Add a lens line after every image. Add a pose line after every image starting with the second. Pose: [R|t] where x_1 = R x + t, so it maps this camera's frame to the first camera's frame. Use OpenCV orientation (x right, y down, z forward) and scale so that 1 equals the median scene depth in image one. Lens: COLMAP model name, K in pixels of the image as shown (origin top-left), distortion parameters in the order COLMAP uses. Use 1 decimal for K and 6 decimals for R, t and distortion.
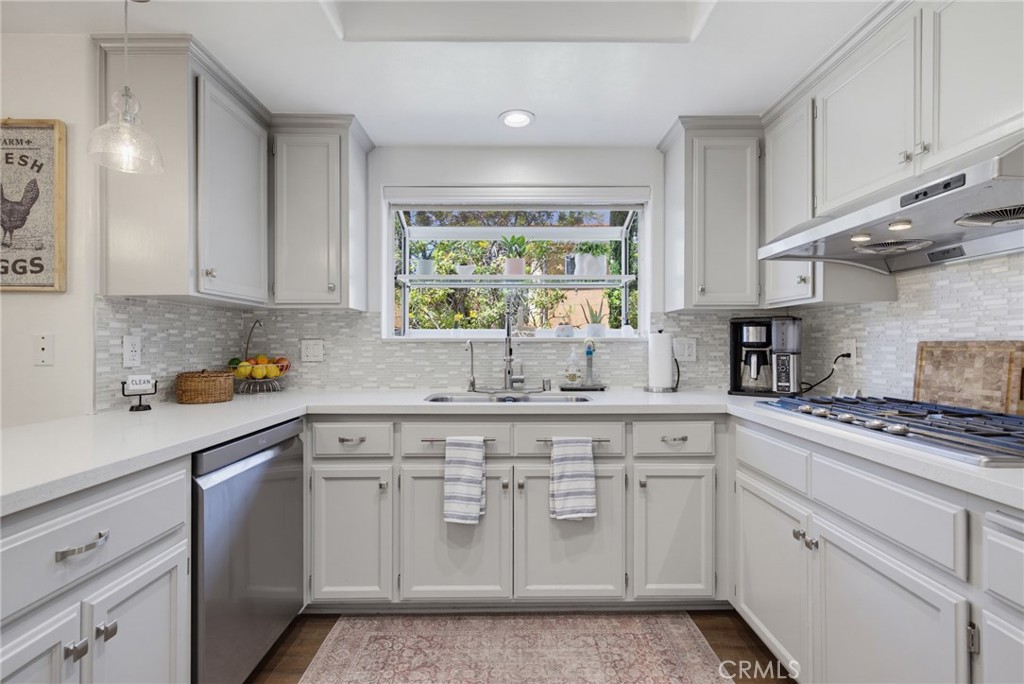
lens RADIAL K [[462.1, 0, 513.2], [0, 462.1, 342.5], [0, 0, 1]] dist [0.000633, 0.000565]
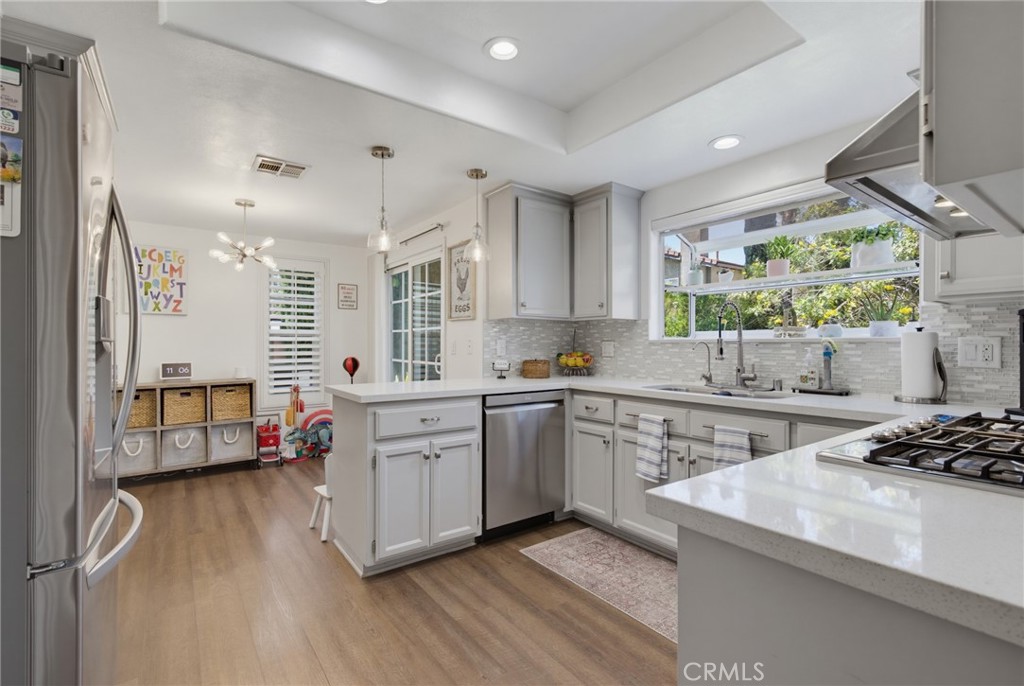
lens RADIAL K [[462.1, 0, 511.2], [0, 462.1, 344.4], [0, 0, 1]] dist [0.000633, 0.000565]
pose [[0.588874, 0.001494, -0.808224, 0.707629], [0.000168, 0.999998, 0.001971, 0.001434], [0.808225, -0.001297, 0.588872, -0.089205]]
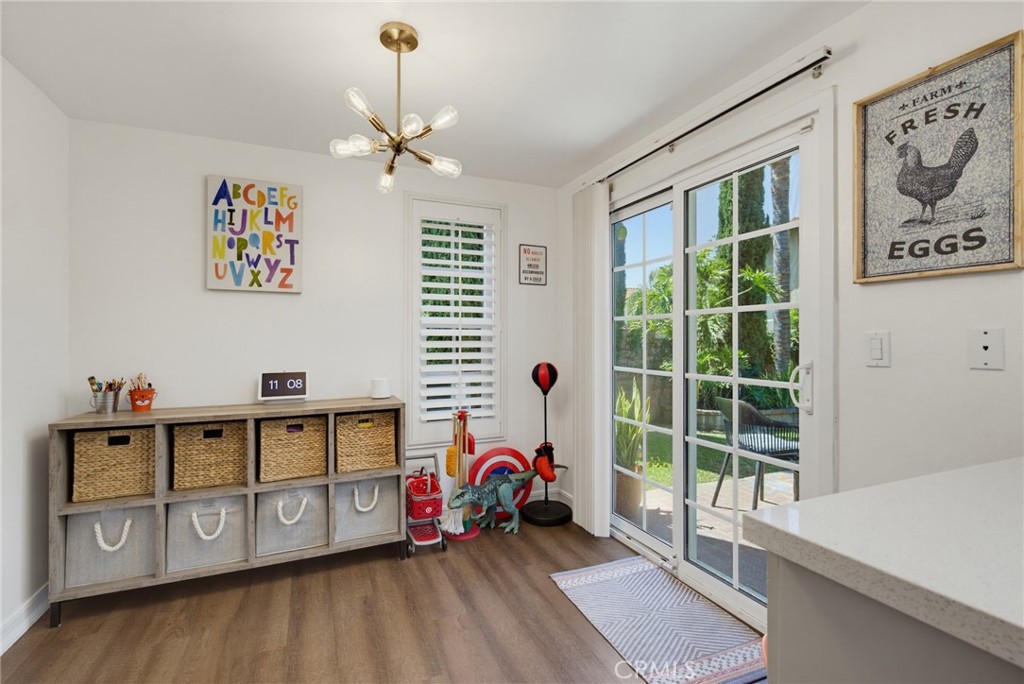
lens RADIAL K [[462.1, 0, 516.1], [0, 462.1, 337.5], [0, 0, 1]] dist [0.000633, 0.000565]
pose [[0.405828, -0.005300, -0.913934, -0.543856], [-0.000145, 0.999983, -0.005863, 0.002014], [0.913949, 0.002512, 0.405821, -0.009779]]
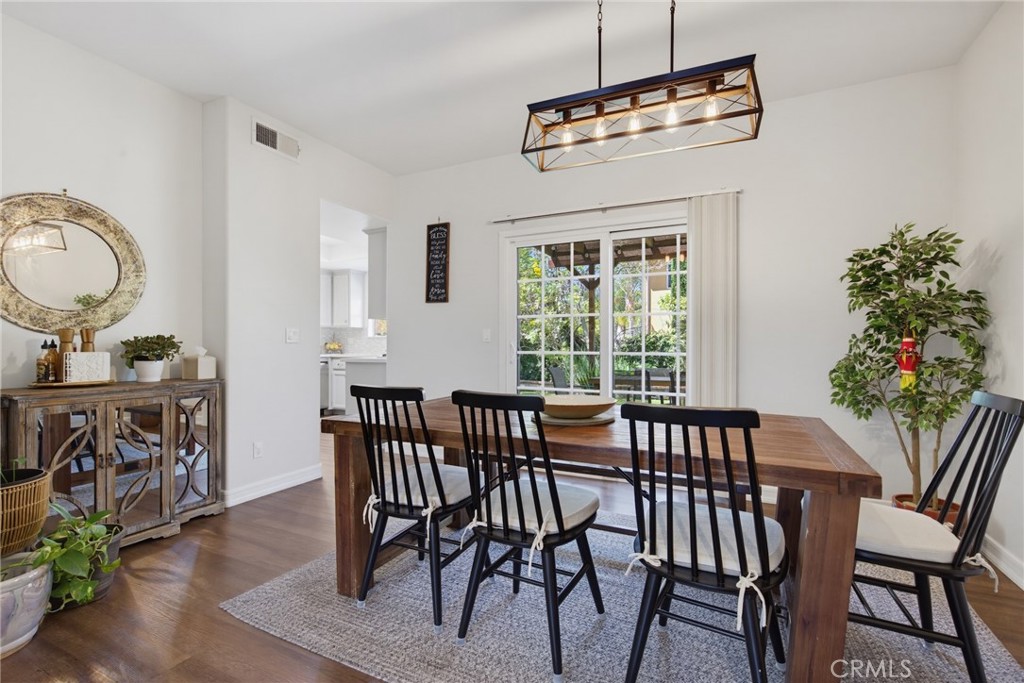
lens RADIAL K [[462.1, 0, 511.8], [0, 462.1, 342.3], [0, 0, 1]] dist [0.000633, 0.000565]
pose [[0.898540, 0.002639, -0.438883, 2.460909], [-0.001779, 0.999996, 0.002370, 0.025059], [0.438887, -0.001348, 0.898541, -1.674312]]
